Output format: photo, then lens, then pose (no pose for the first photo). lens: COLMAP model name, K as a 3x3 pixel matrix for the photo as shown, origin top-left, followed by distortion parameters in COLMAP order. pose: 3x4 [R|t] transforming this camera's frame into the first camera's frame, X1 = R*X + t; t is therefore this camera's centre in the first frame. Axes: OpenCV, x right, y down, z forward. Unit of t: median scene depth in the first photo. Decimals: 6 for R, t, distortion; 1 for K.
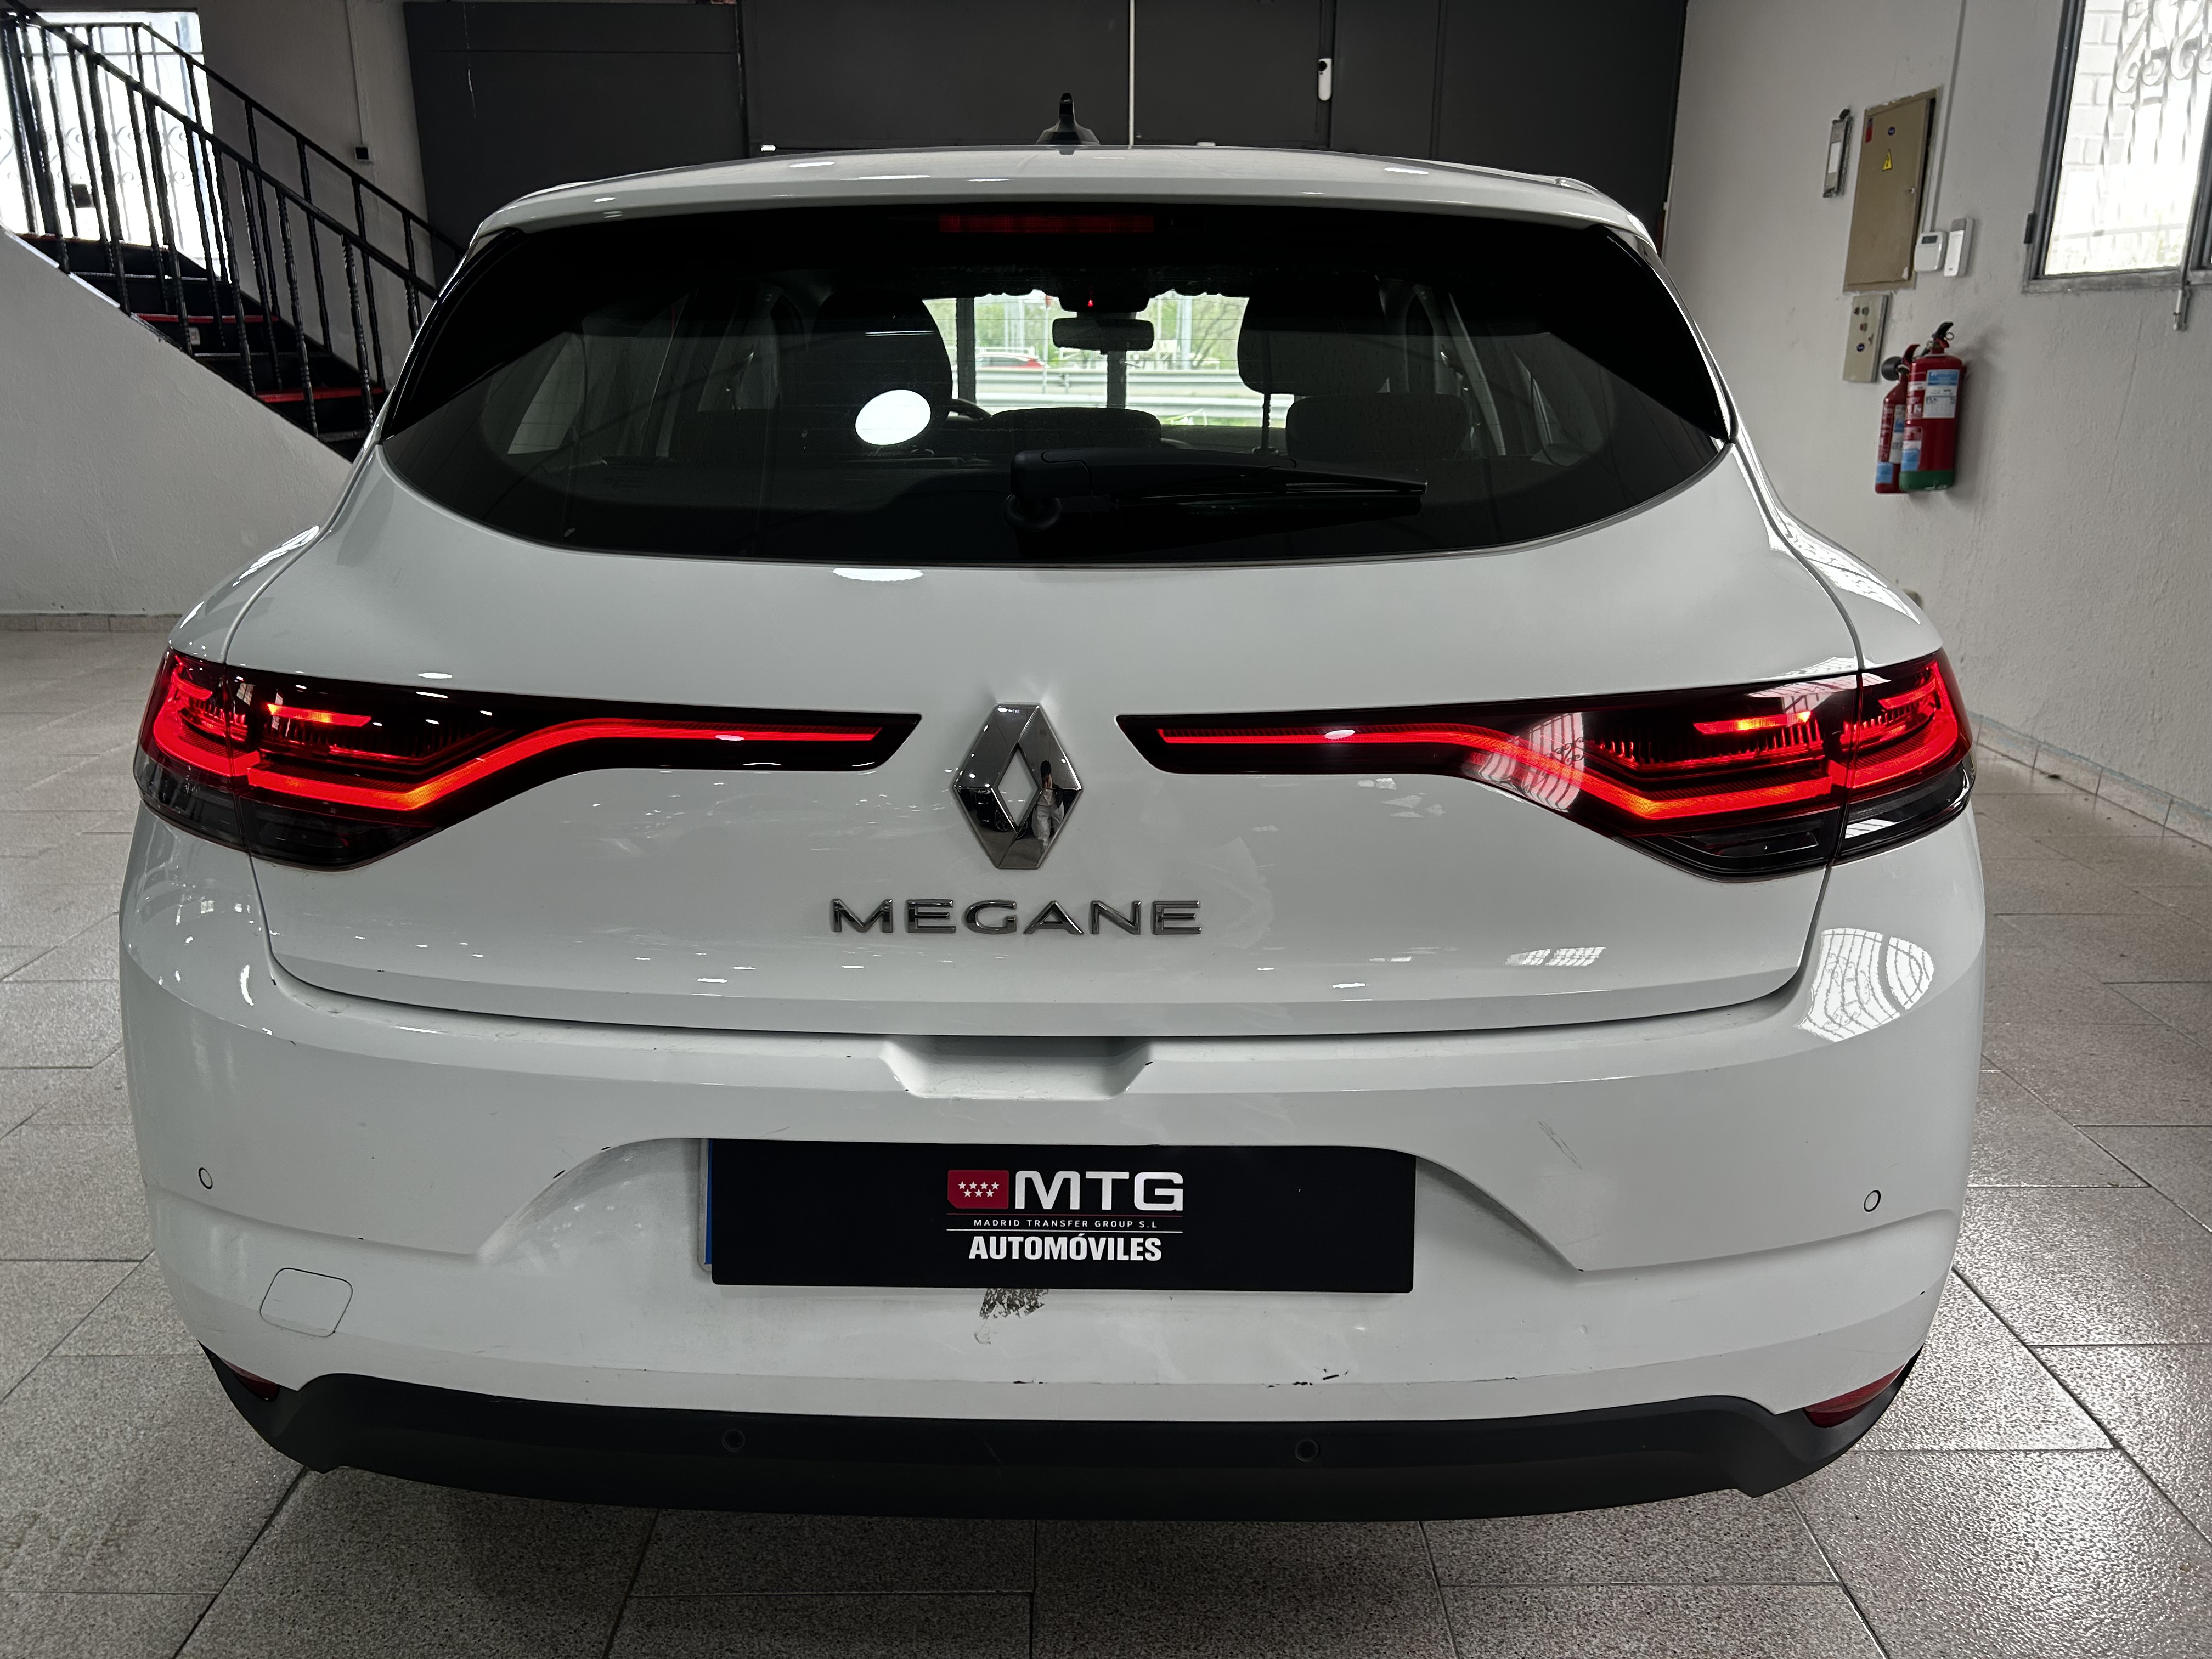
lens RADIAL K [[1699.6, 0, 1106.0], [0, 1699.6, 829.5], [0, 0, 1]] dist [0.093728, -0.102796]
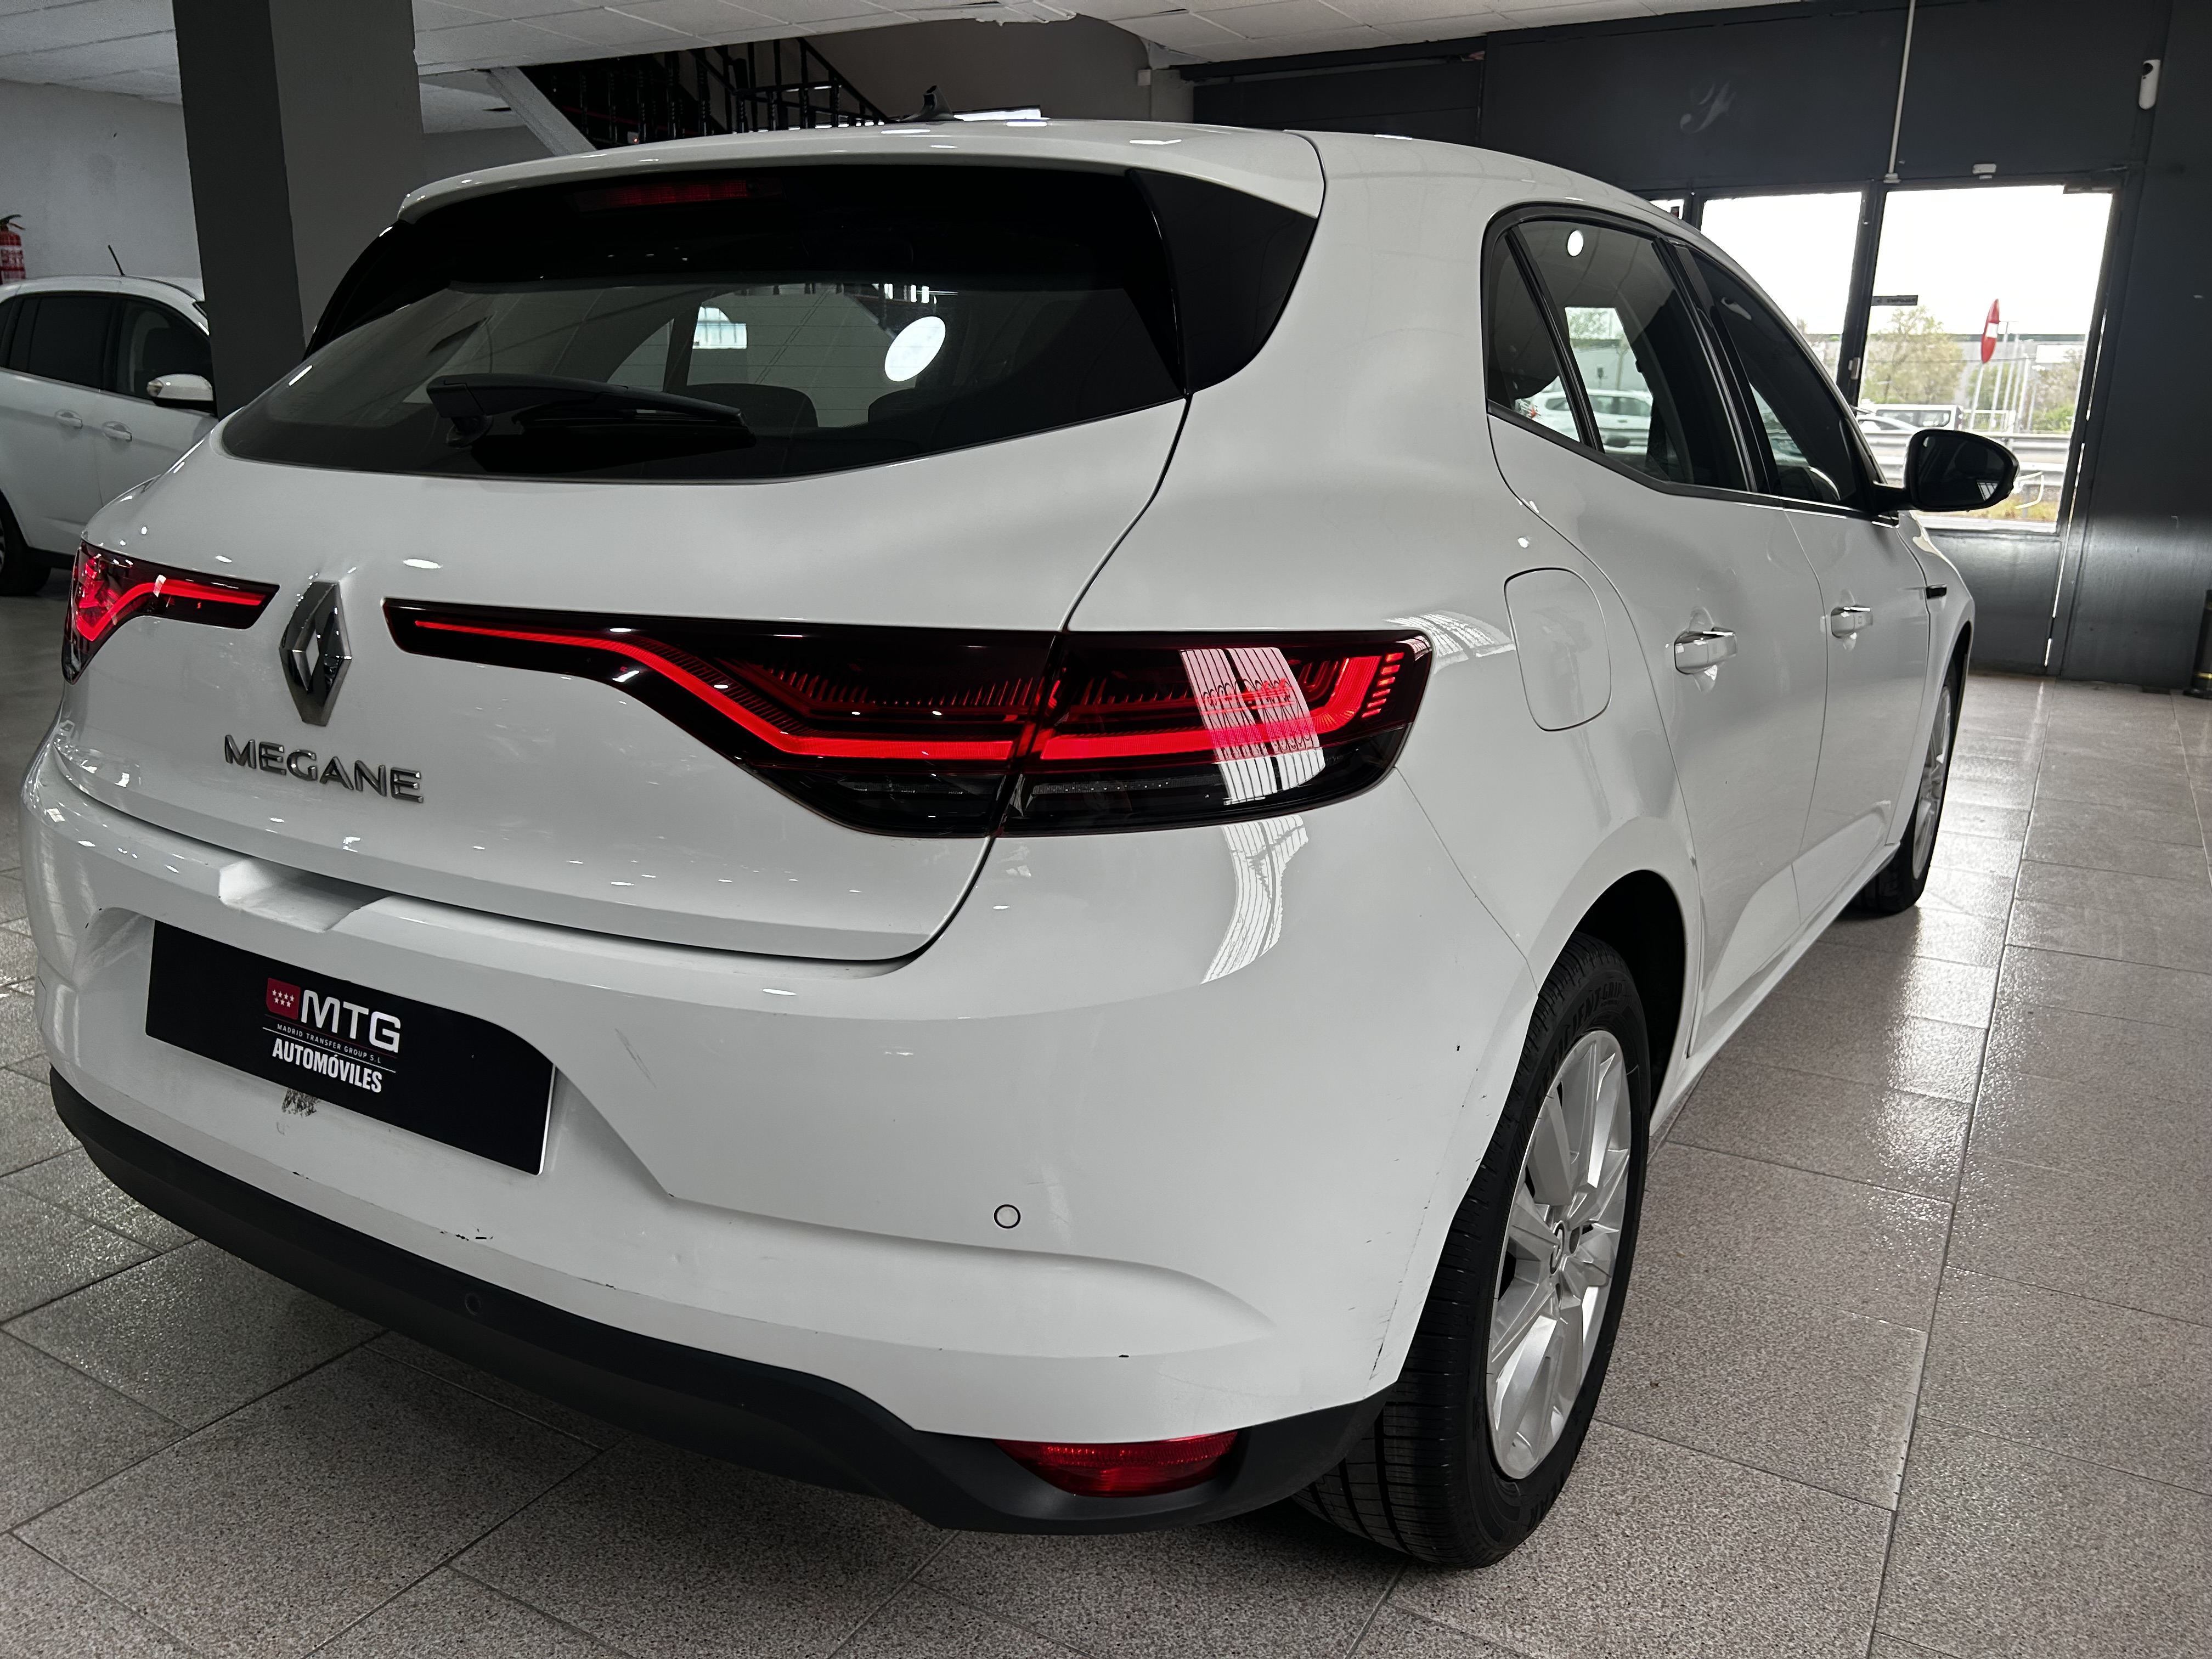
lens RADIAL K [[1714.9, 0, 1098.9], [0, 1714.9, 872.1], [0, 0, 1]] dist [0.080409, -0.118070]
pose [[0.838109, 0.144245, -0.526086, 0.999531], [-0.157504, 0.987320, 0.019788, 0.014432], [0.522270, 0.066276, 0.850201, 0.278119]]
